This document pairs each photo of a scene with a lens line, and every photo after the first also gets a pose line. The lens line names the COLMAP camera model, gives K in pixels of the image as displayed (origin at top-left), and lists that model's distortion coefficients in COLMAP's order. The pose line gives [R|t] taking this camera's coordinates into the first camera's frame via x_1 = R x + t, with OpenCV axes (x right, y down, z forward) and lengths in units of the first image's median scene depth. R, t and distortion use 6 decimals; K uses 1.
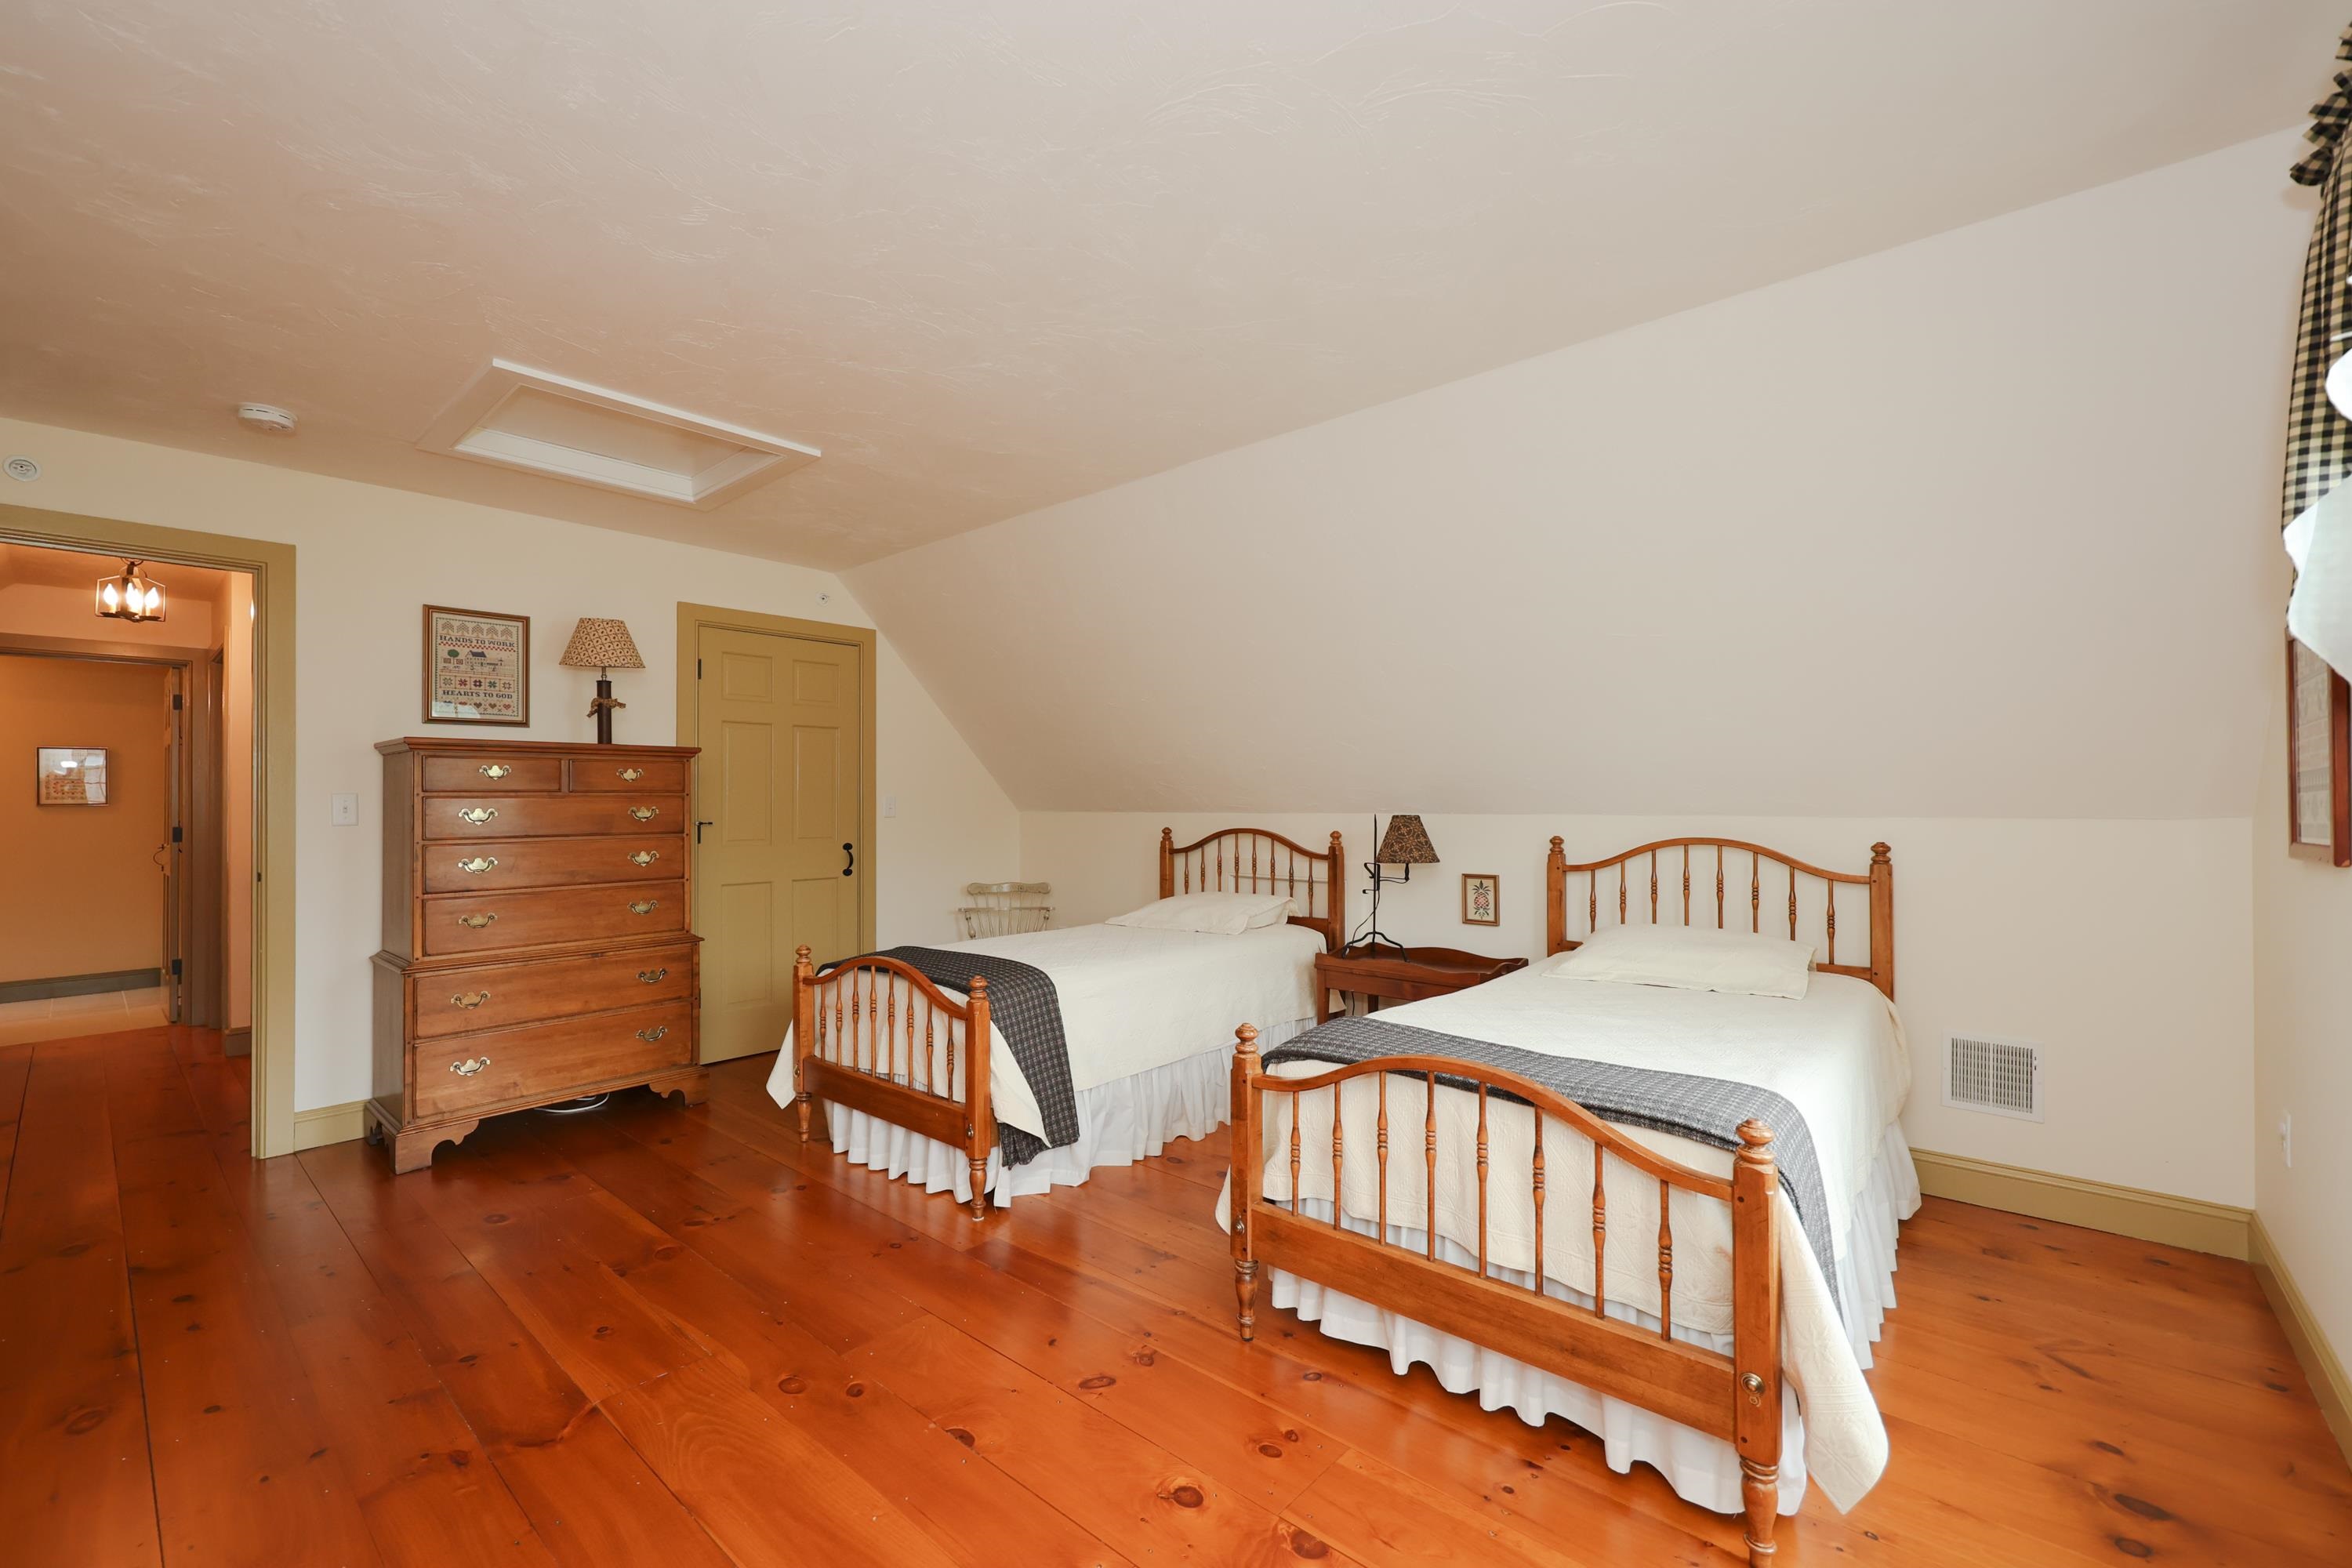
lens RADIAL K [[962.8, 0, 1228.0], [0, 962.8, 808.8], [0, 0, 1]] dist [0.001461, 0.000042]
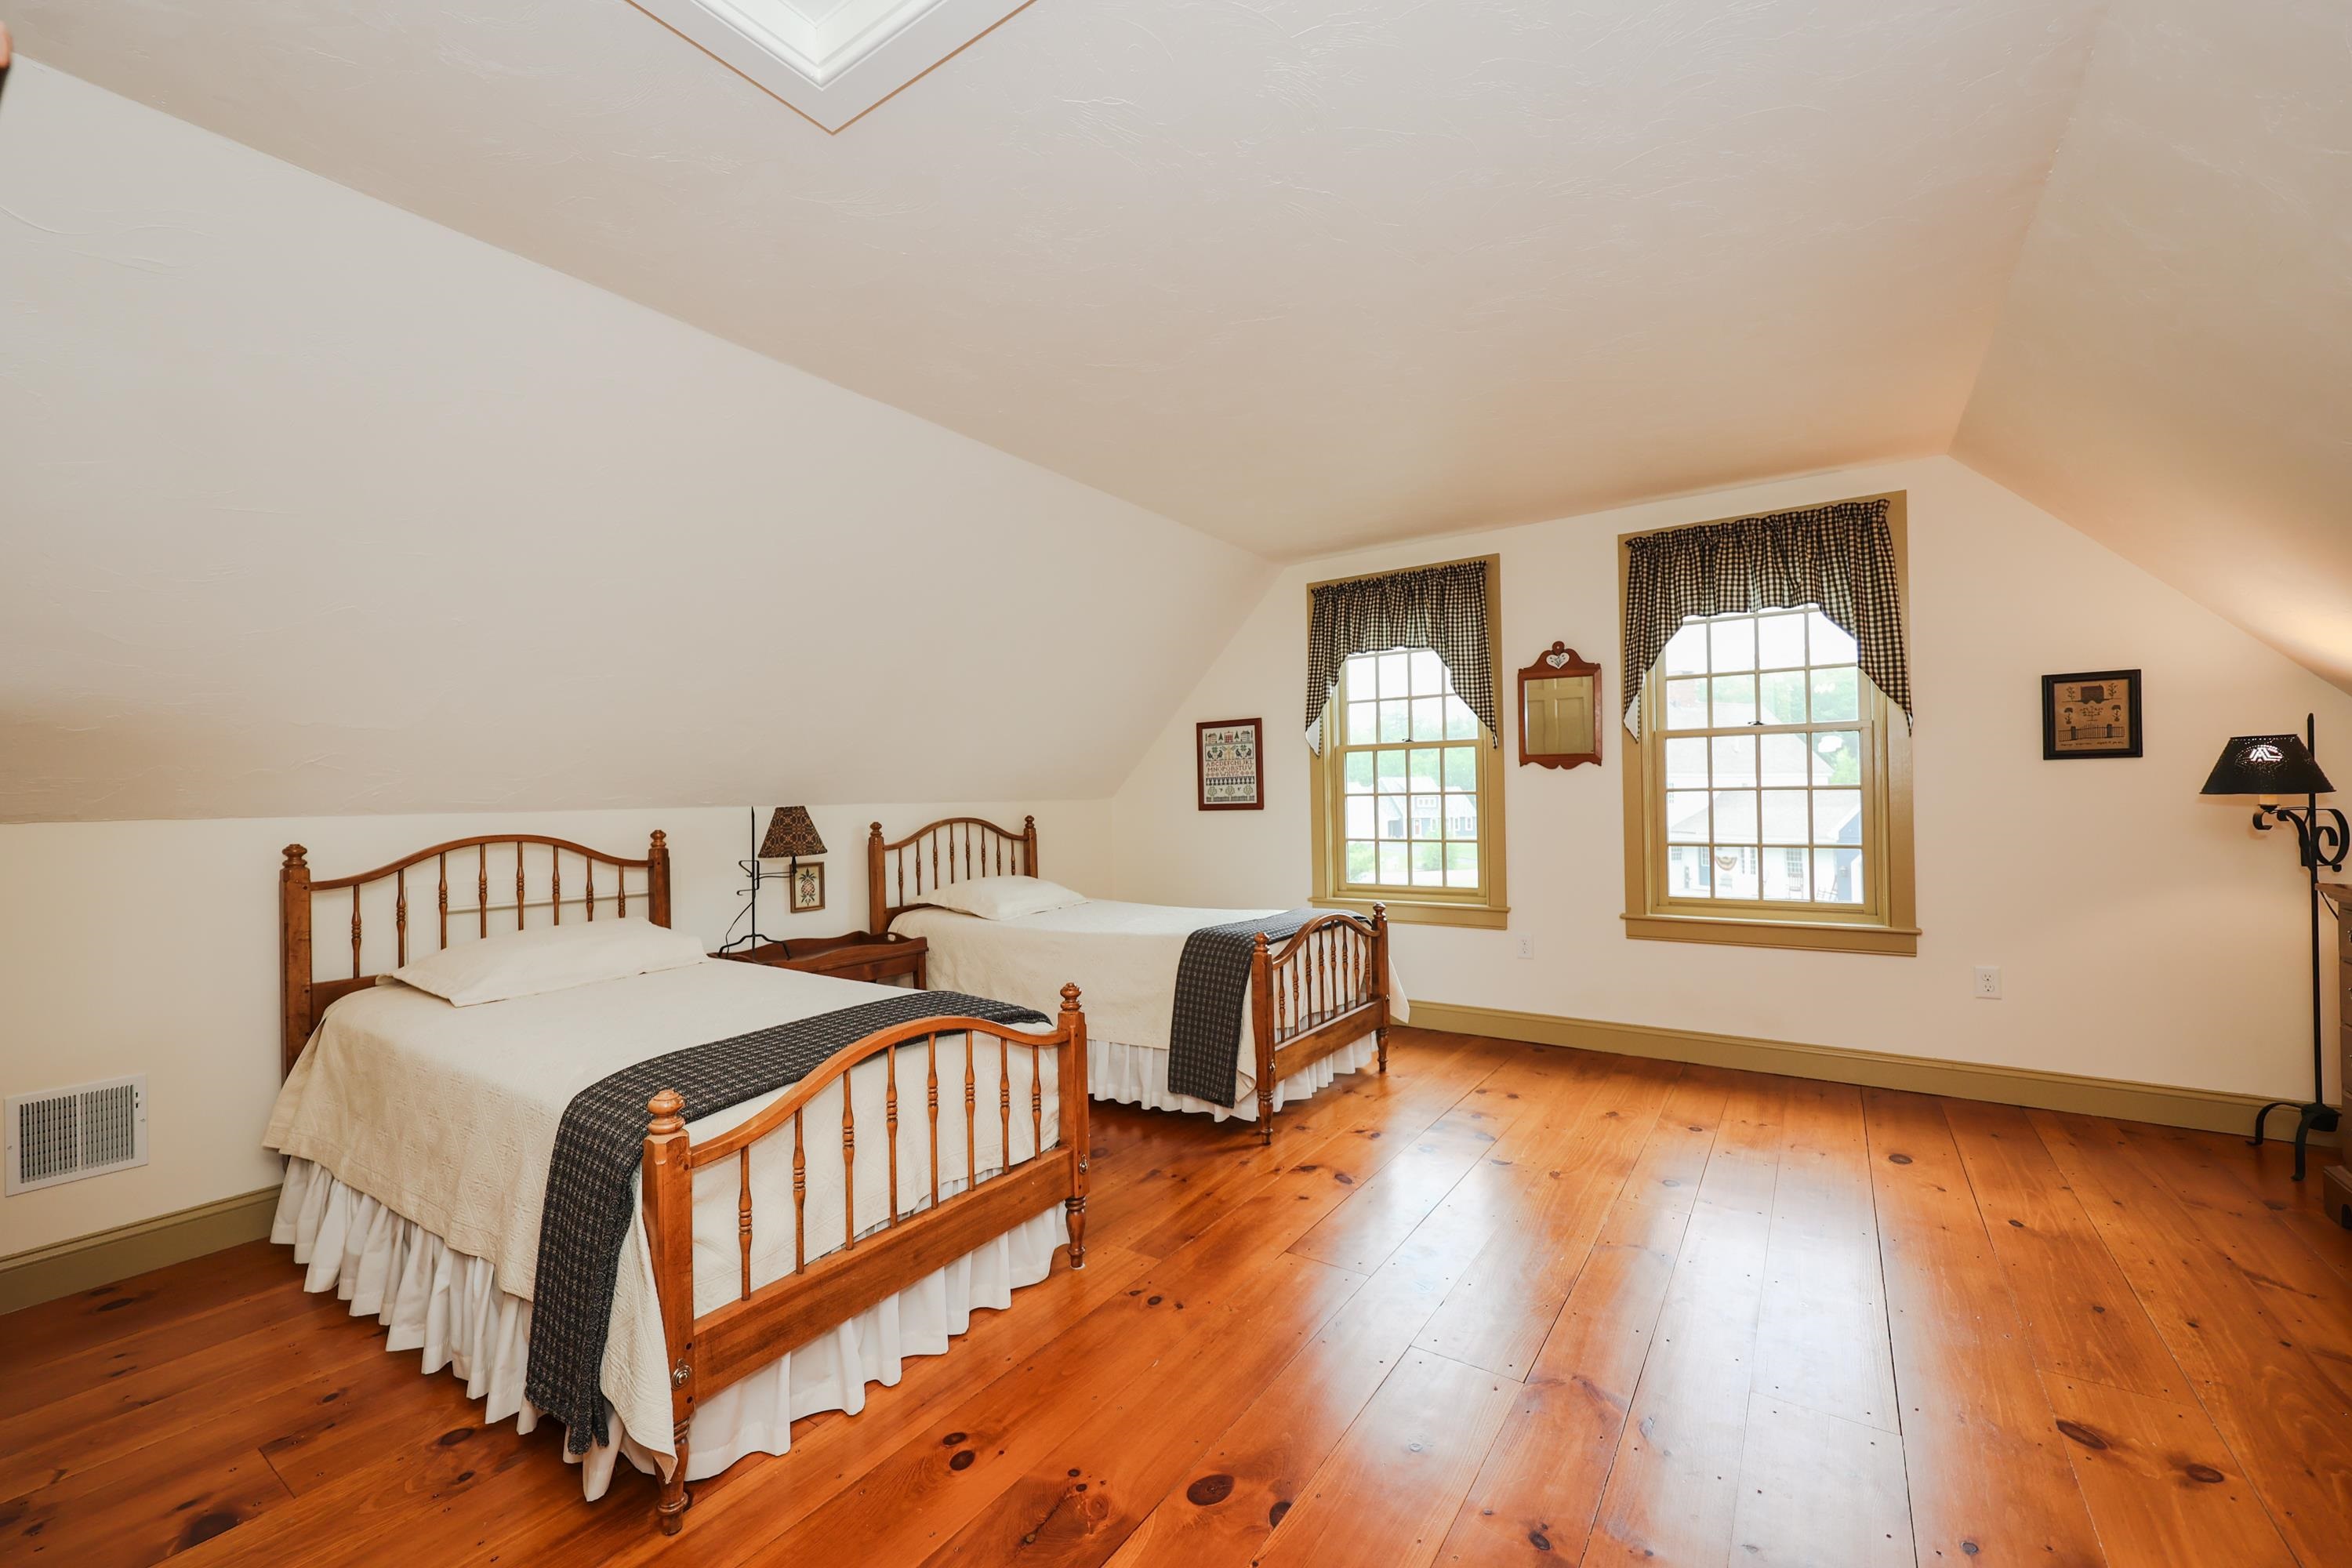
lens RADIAL K [[962.8, 0, 1173.5], [0, 962.8, 795.4], [0, 0, 1]] dist [0.001461, 0.000042]
pose [[-0.100969, -0.001823, 0.994888, -0.803074], [0.017311, 0.999844, 0.003589, -0.001941], [-0.994739, 0.017585, -0.100922, 0.694029]]
